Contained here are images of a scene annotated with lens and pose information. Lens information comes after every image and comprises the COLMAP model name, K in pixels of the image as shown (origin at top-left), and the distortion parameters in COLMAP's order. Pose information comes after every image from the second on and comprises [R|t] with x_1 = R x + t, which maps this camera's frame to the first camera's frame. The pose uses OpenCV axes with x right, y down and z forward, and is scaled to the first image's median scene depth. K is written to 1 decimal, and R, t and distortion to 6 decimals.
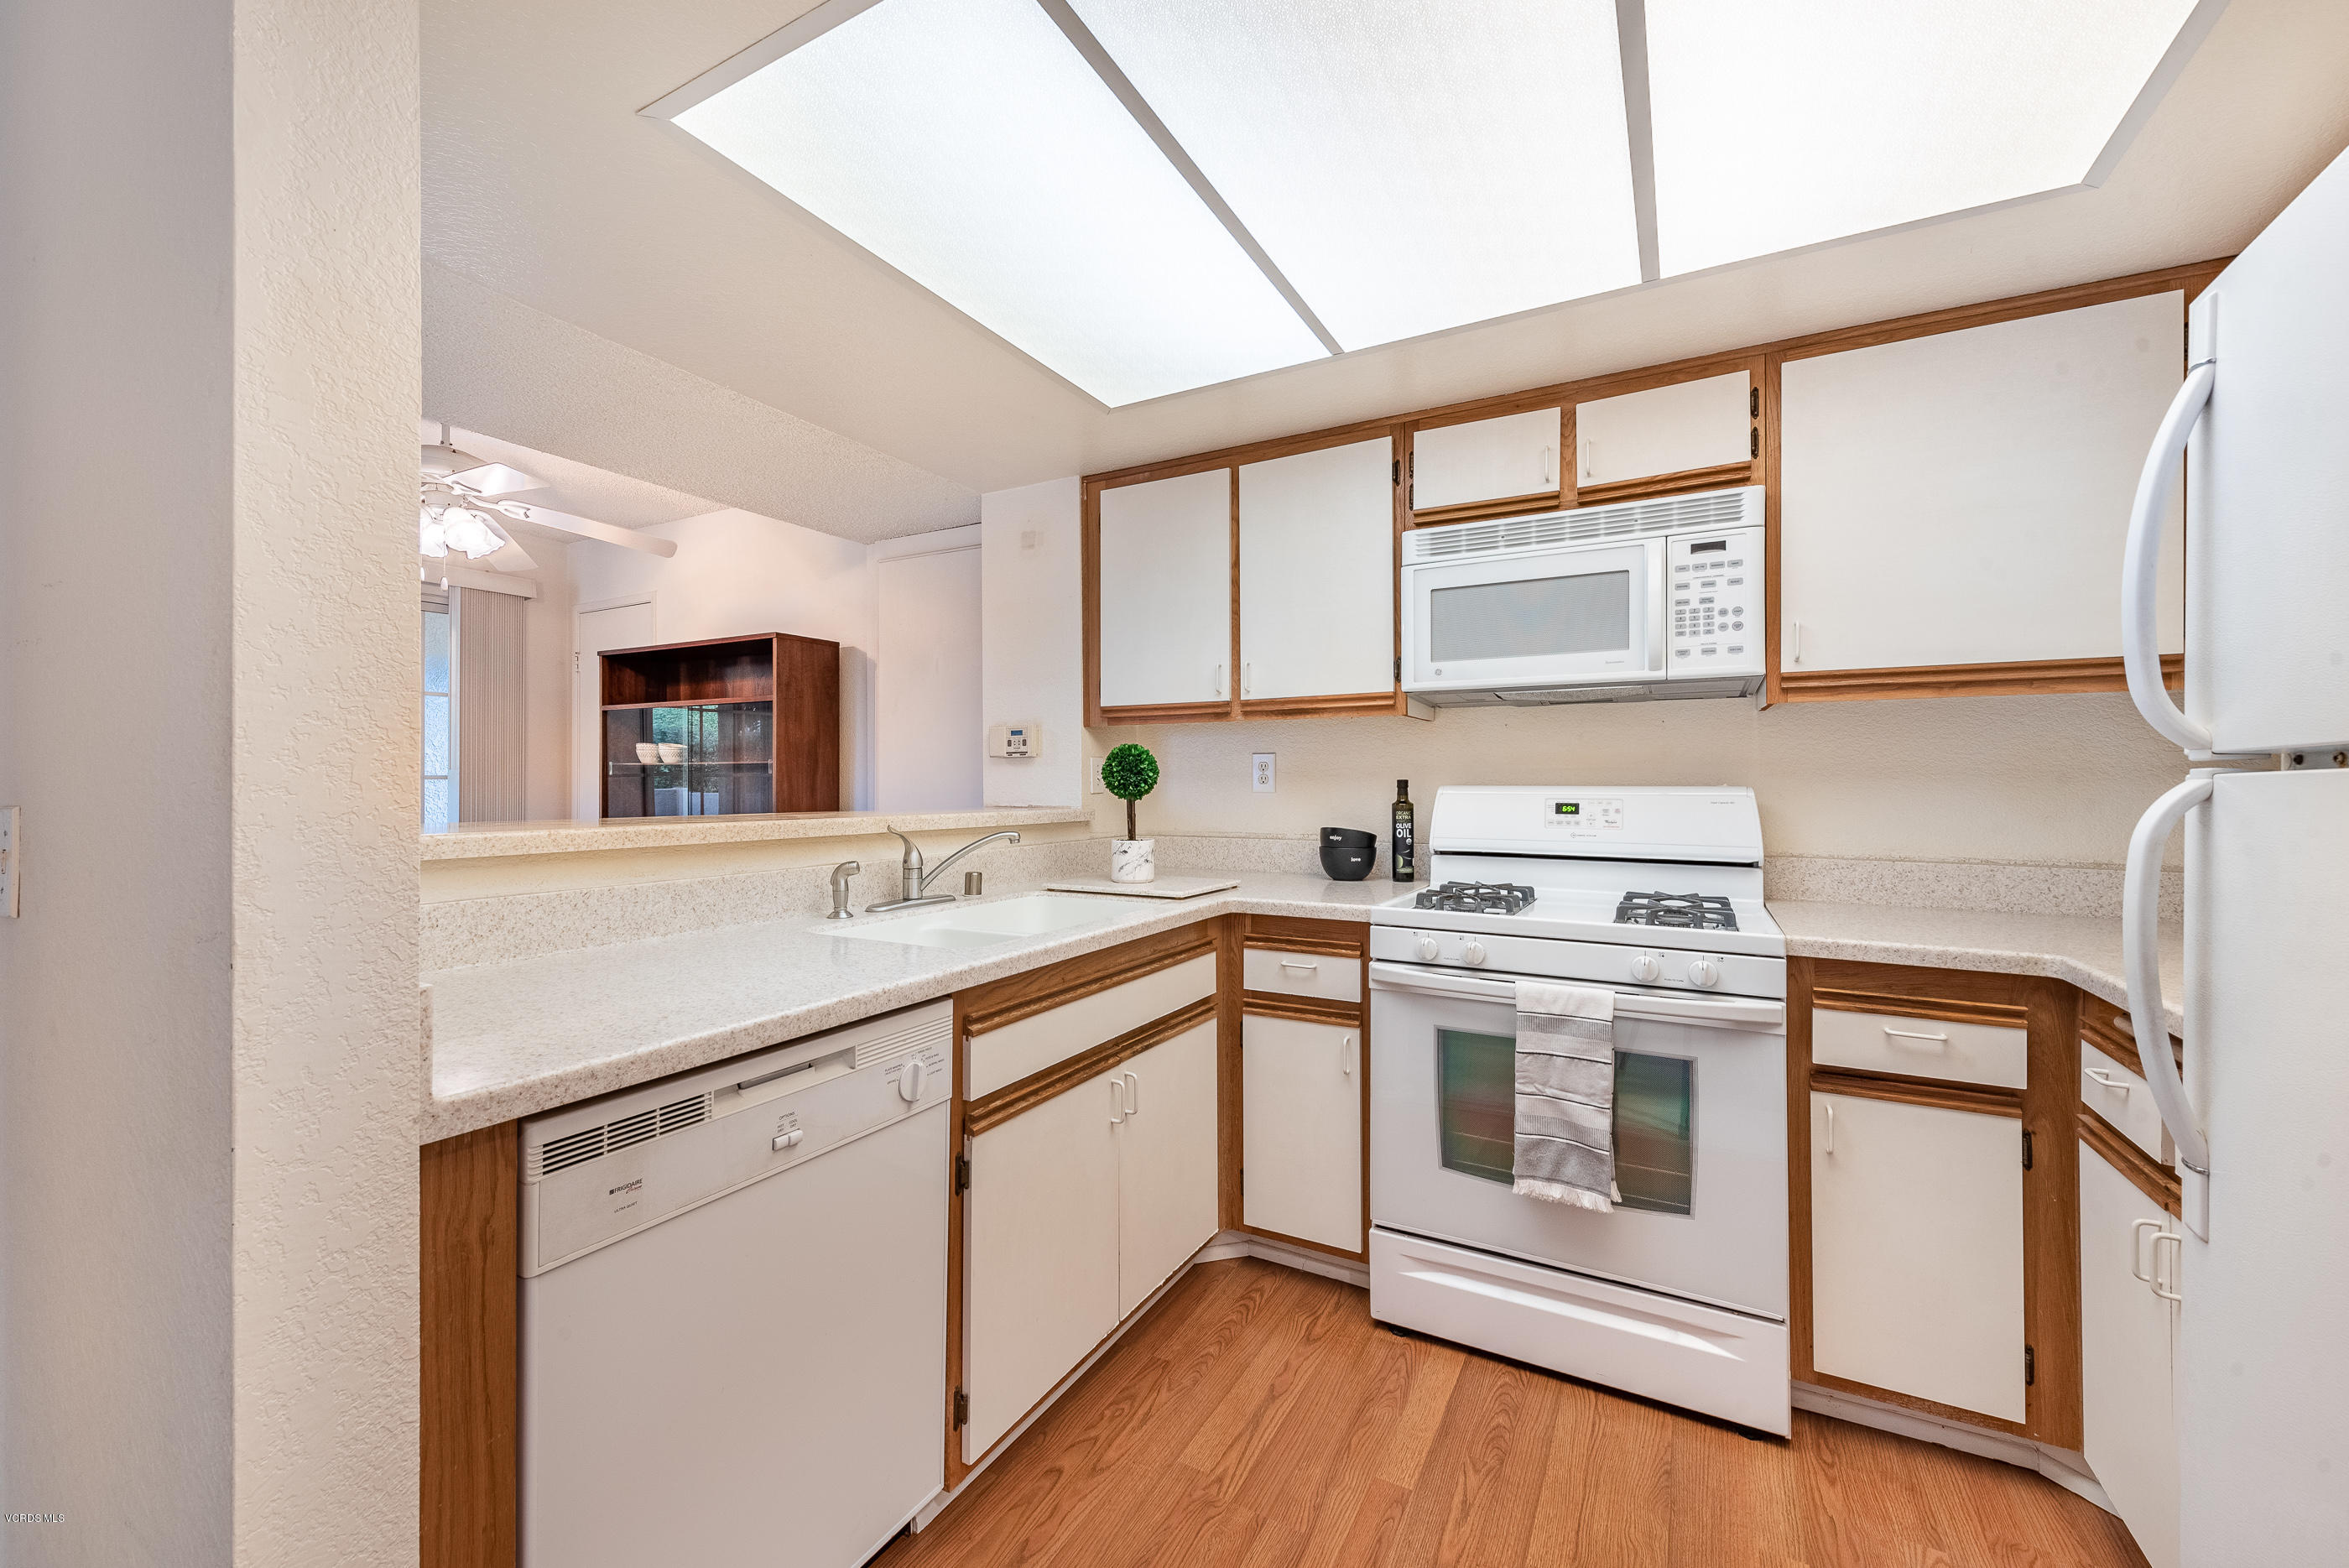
lens RADIAL K [[946.9, 0, 1146.4], [0, 946.9, 783.3], [0, 0, 1]] dist [0.000186, -0.000462]
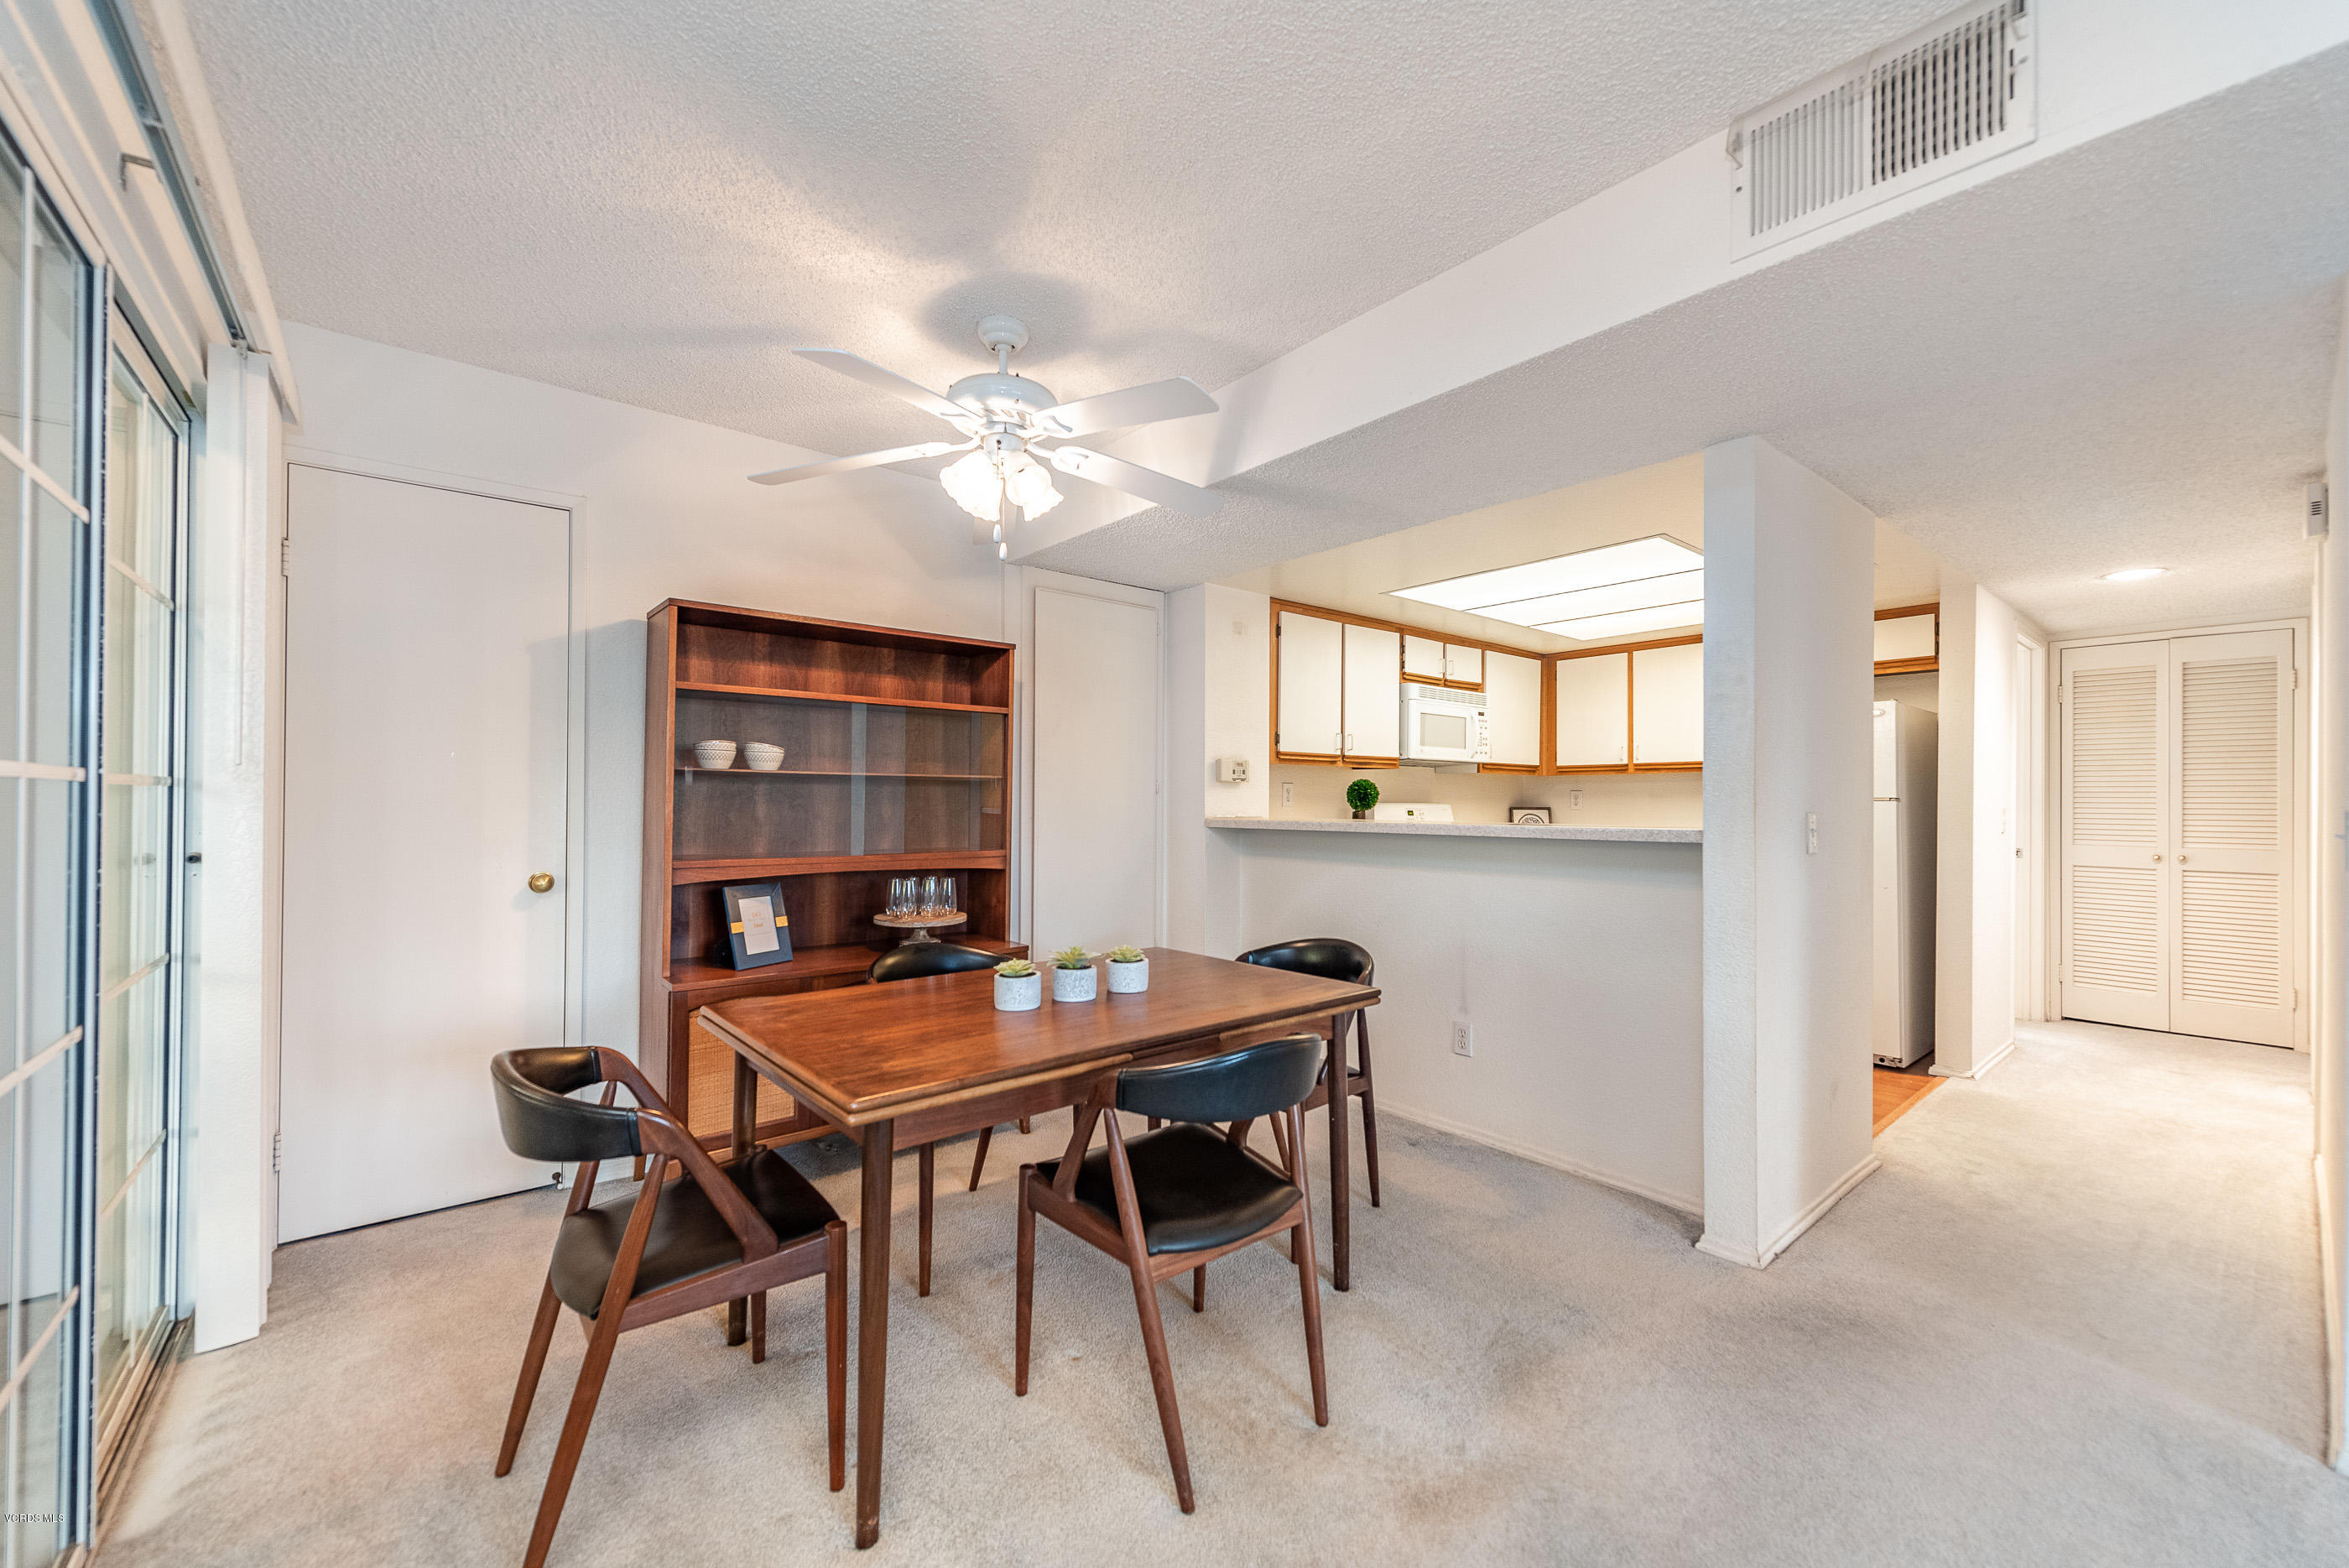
lens RADIAL K [[916.1, 0, 1180.2], [0, 916.1, 788.8], [0, 0, 1]] dist [0.015606, -0.005084]
pose [[0.349492, 0.012796, 0.936852, -2.055712], [-0.009519, 0.999904, -0.010106, -0.003236], [-0.936891, -0.005386, 0.349580, 0.863904]]
